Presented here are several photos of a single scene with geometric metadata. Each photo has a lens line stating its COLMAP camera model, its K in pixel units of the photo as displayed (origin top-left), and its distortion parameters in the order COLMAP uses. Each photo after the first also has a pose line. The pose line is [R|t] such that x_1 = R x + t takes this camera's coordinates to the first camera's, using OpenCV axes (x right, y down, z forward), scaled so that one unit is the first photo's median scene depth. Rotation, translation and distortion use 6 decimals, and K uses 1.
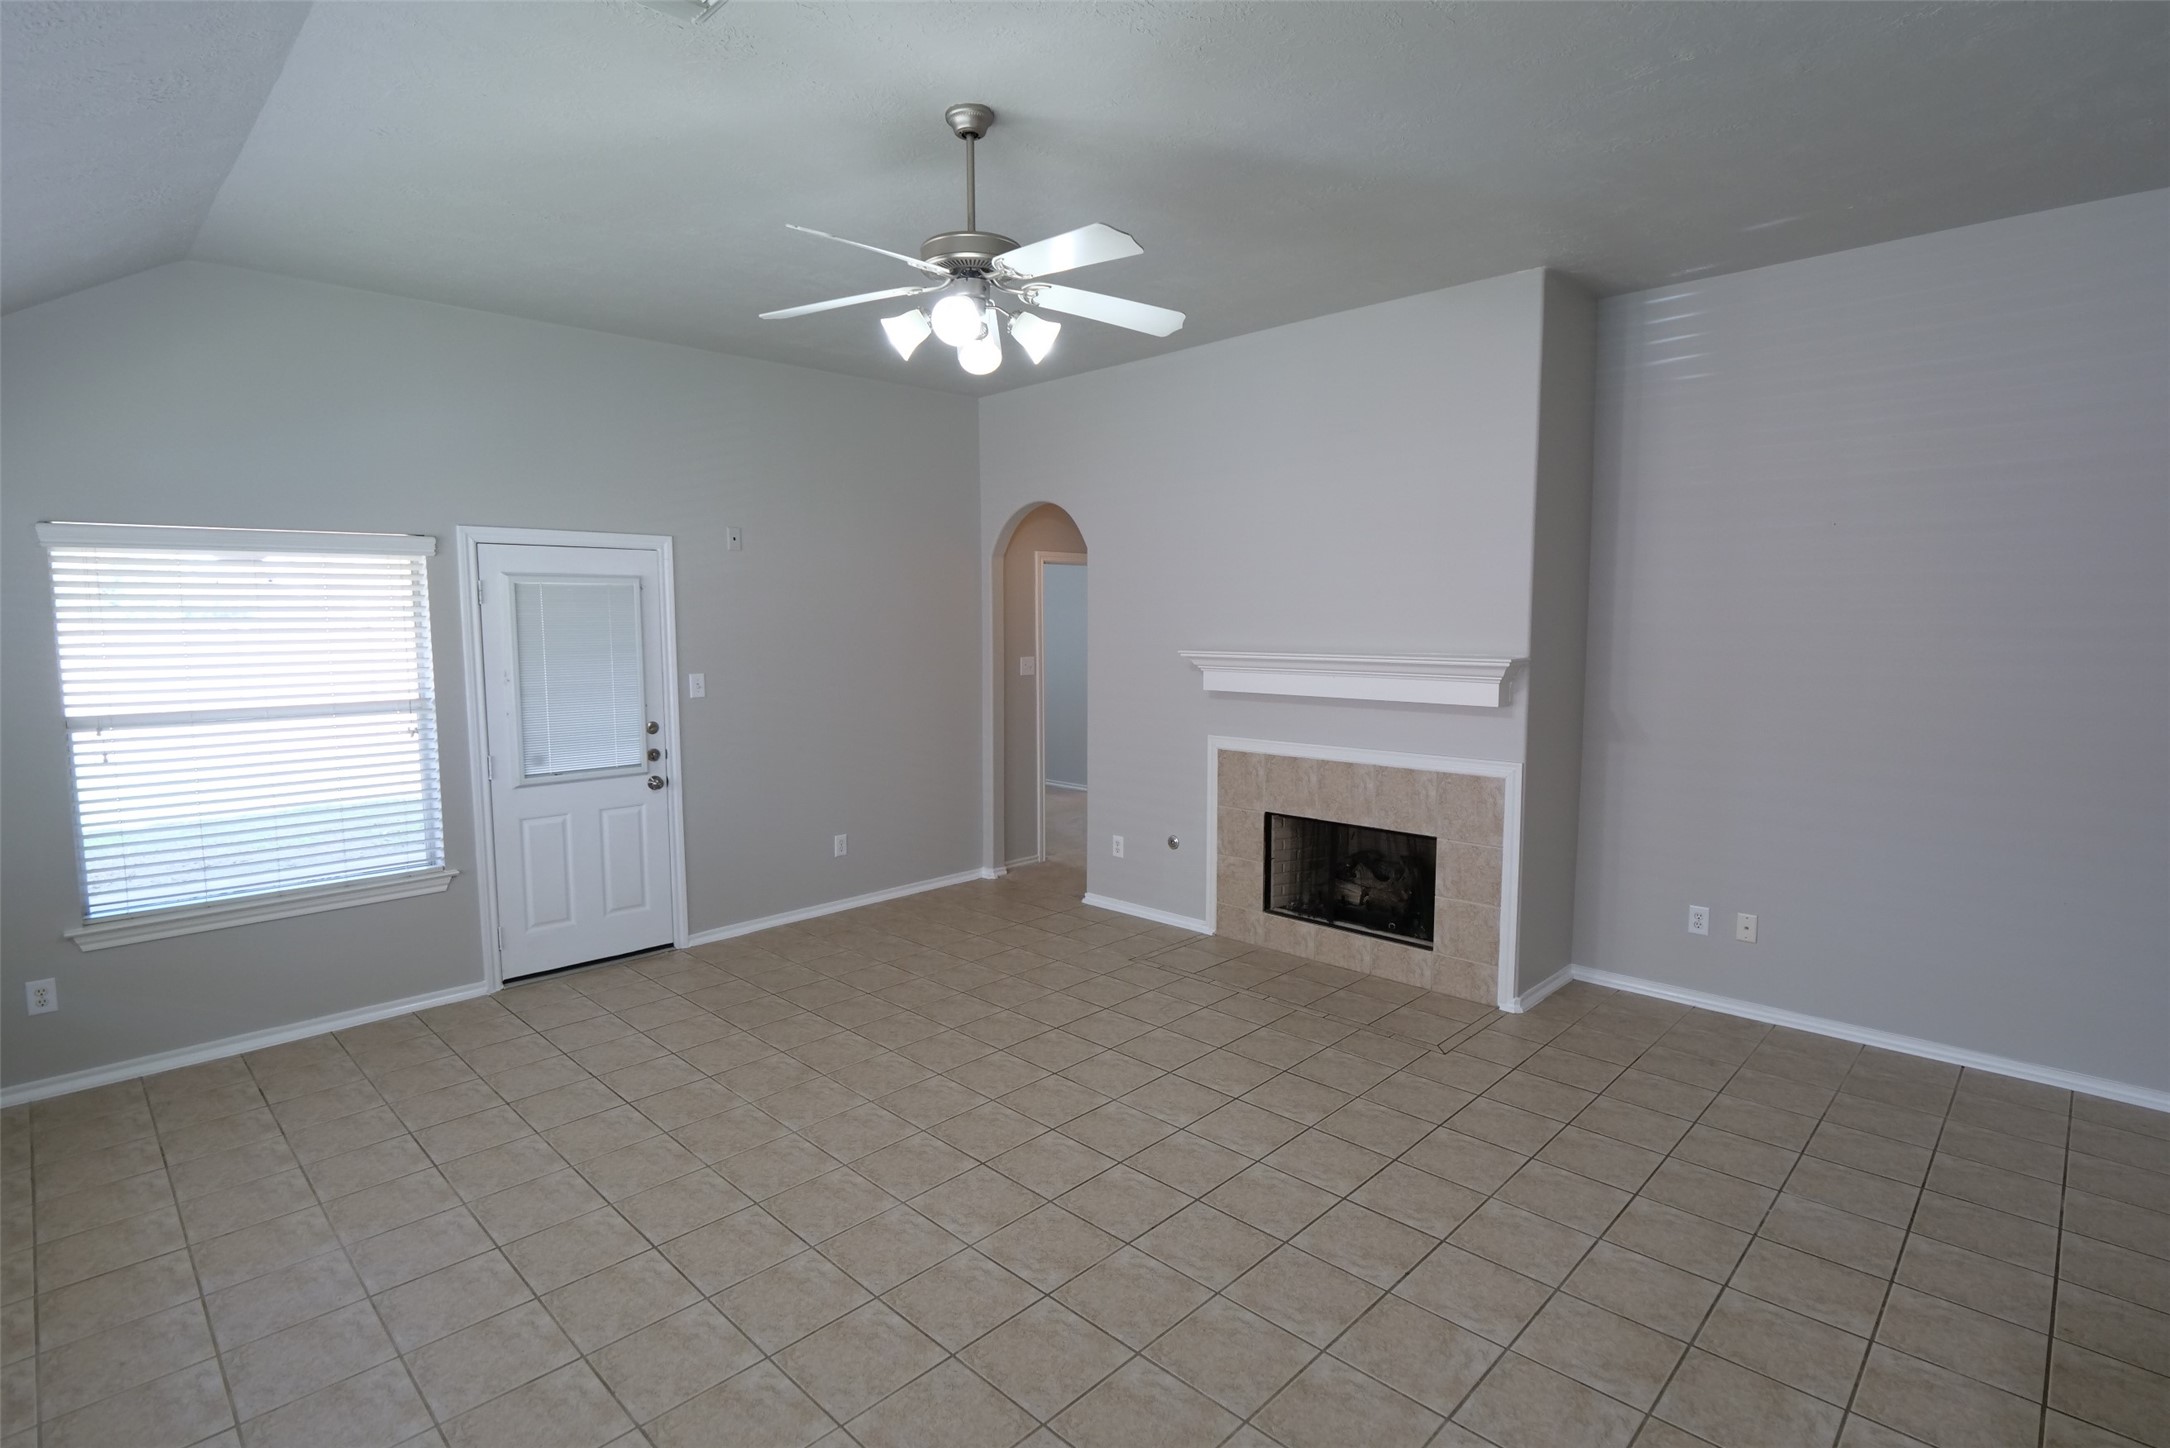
lens RADIAL K [[1054.6, 0, 1070.6], [0, 1054.6, 722.1], [0, 0, 1]] dist [-0.006064, -0.003407]
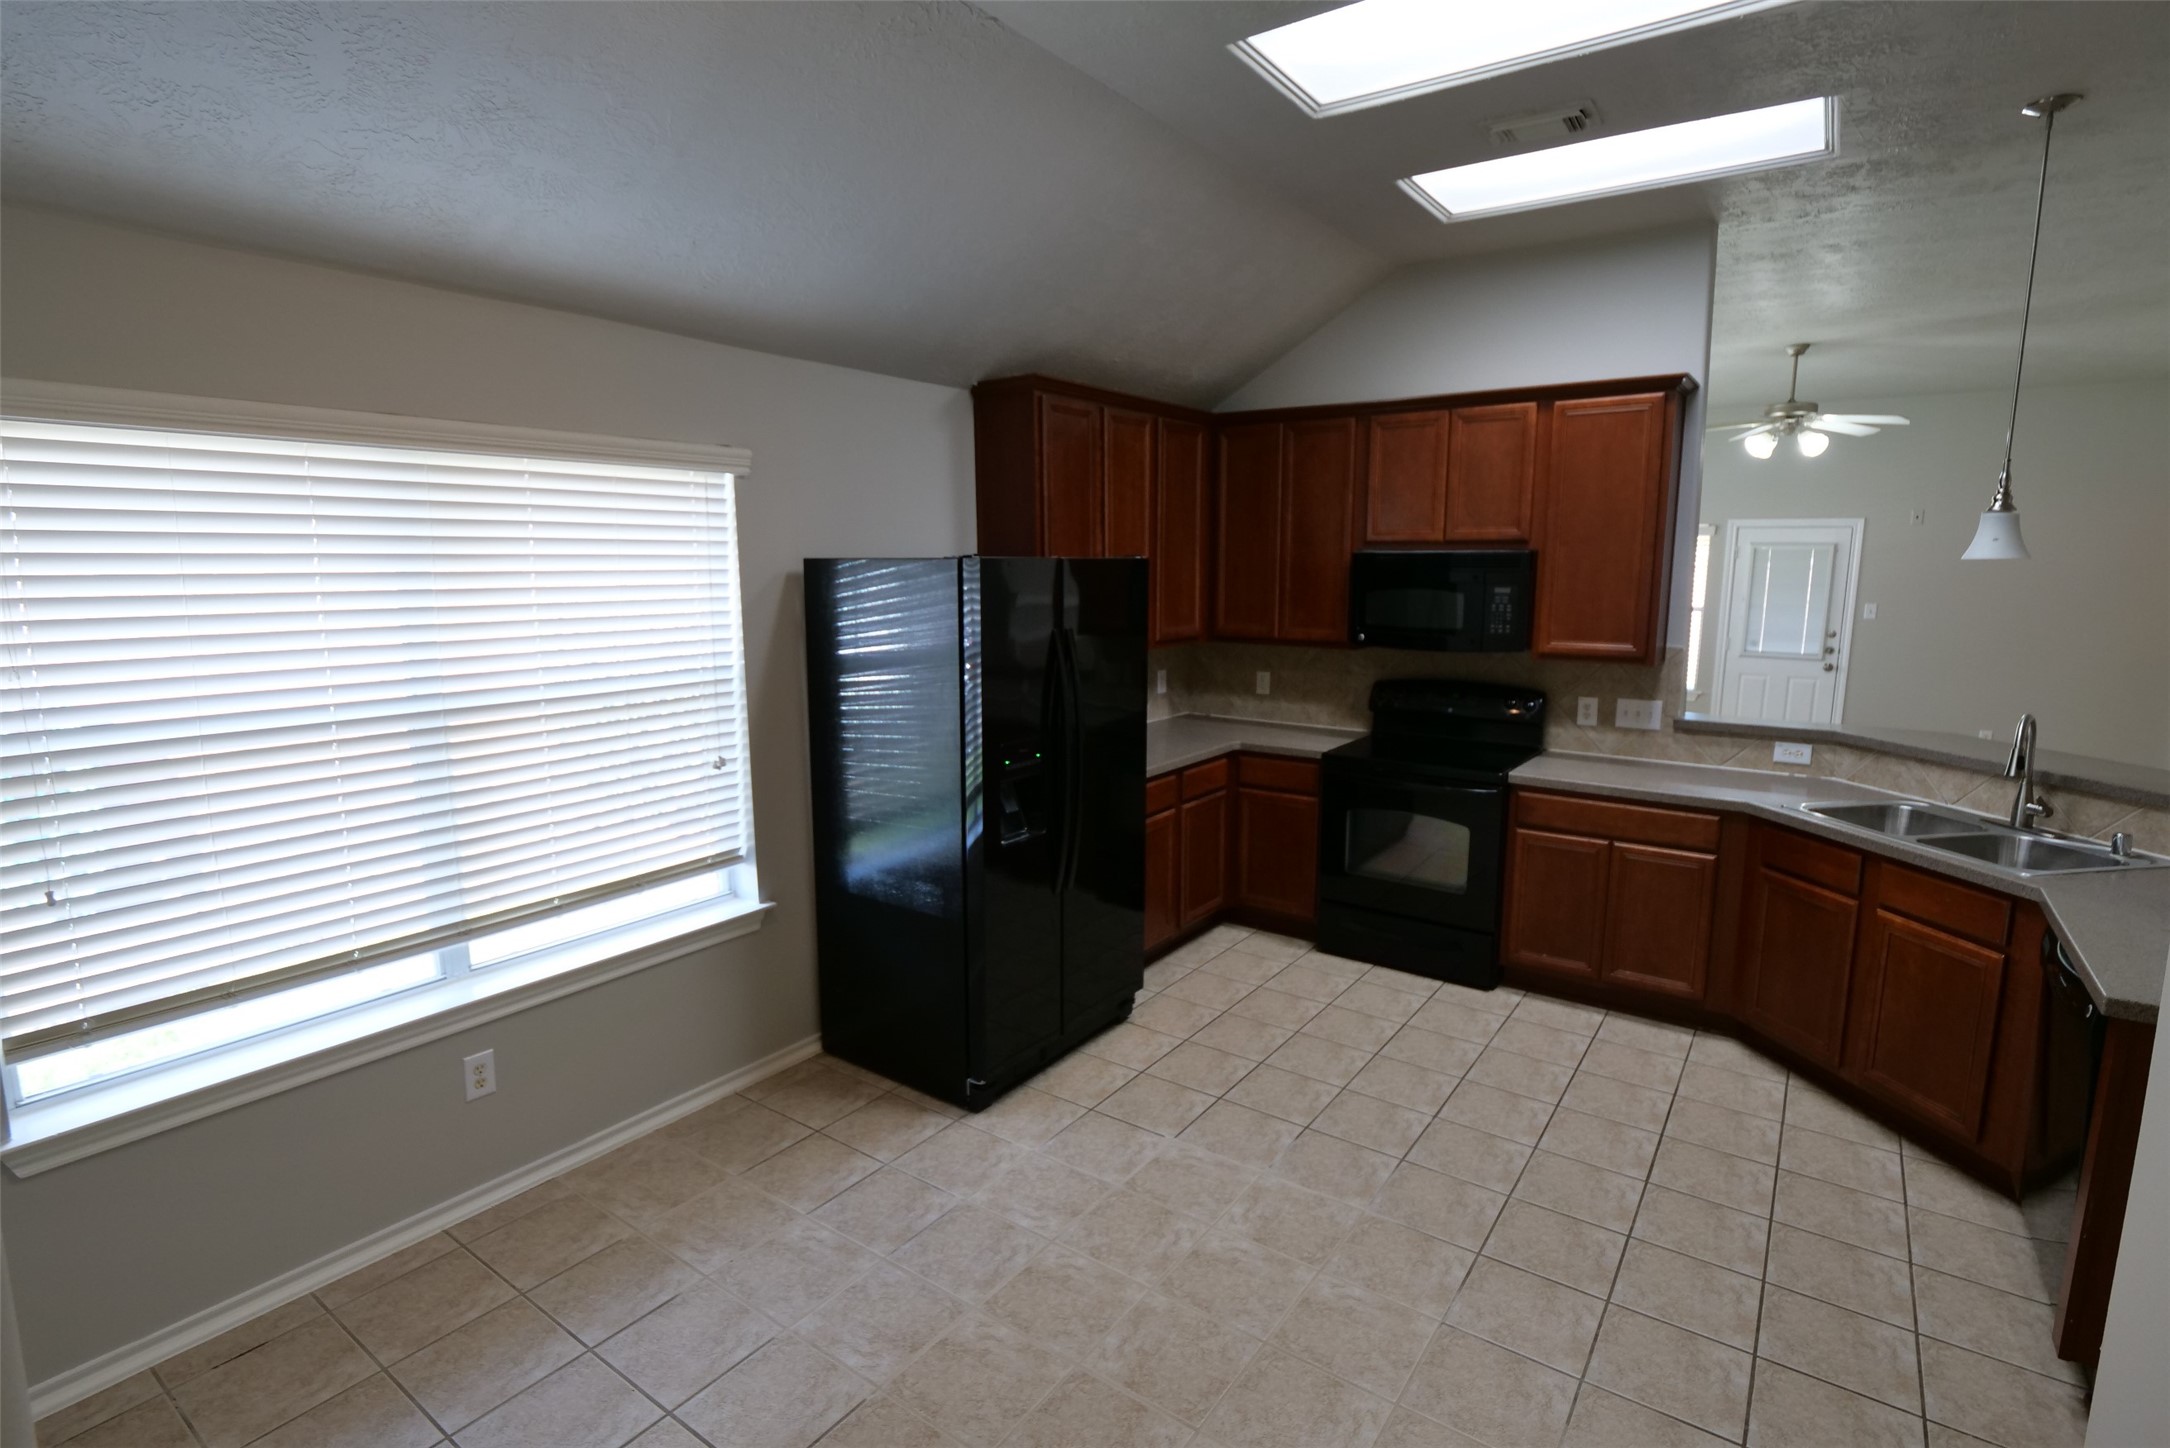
lens RADIAL K [[1054.6, 0, 1077.7], [0, 1054.6, 719.2], [0, 0, 1]] dist [-0.006064, -0.003407]
pose [[0.148506, 0.158735, -0.976089, 1.192033], [-0.107592, 0.983768, 0.143614, 0.030471], [0.983041, 0.083691, 0.163174, -0.488918]]
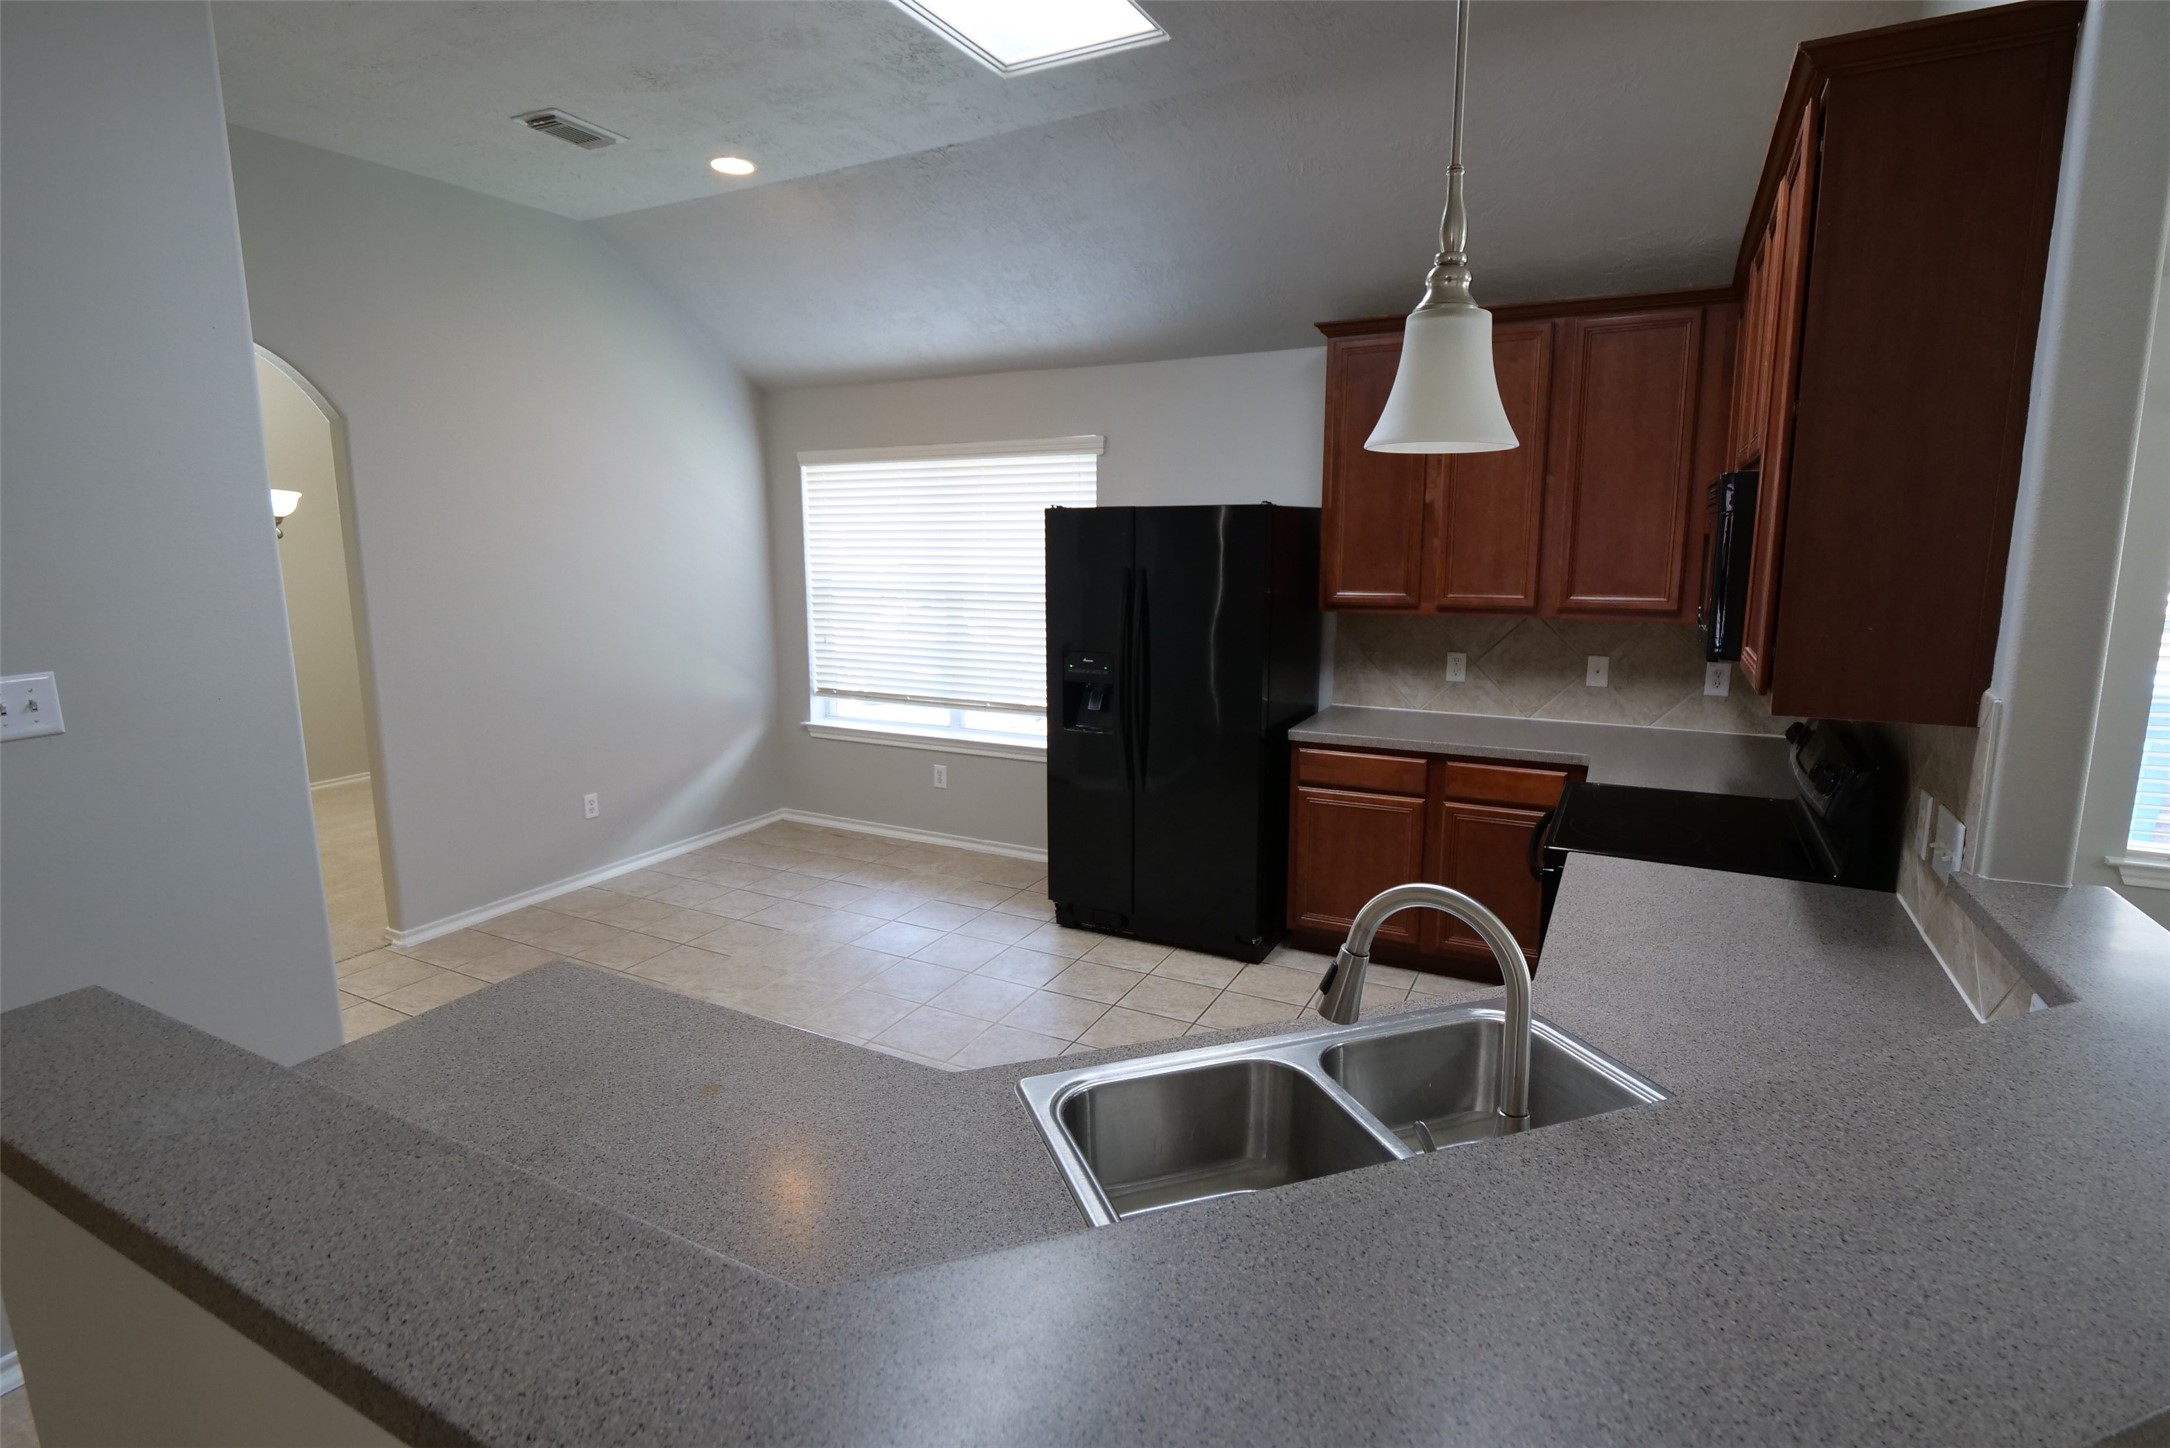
lens RADIAL K [[1054.6, 0, 1078.2], [0, 1054.6, 727.0], [0, 0, 1]] dist [-0.006064, -0.003407]
pose [[-0.957974, 0.065482, -0.279281, 0.769260], [-0.017513, 0.958429, 0.284793, -0.042180], [0.286320, 0.277715, -0.917003, 0.407902]]
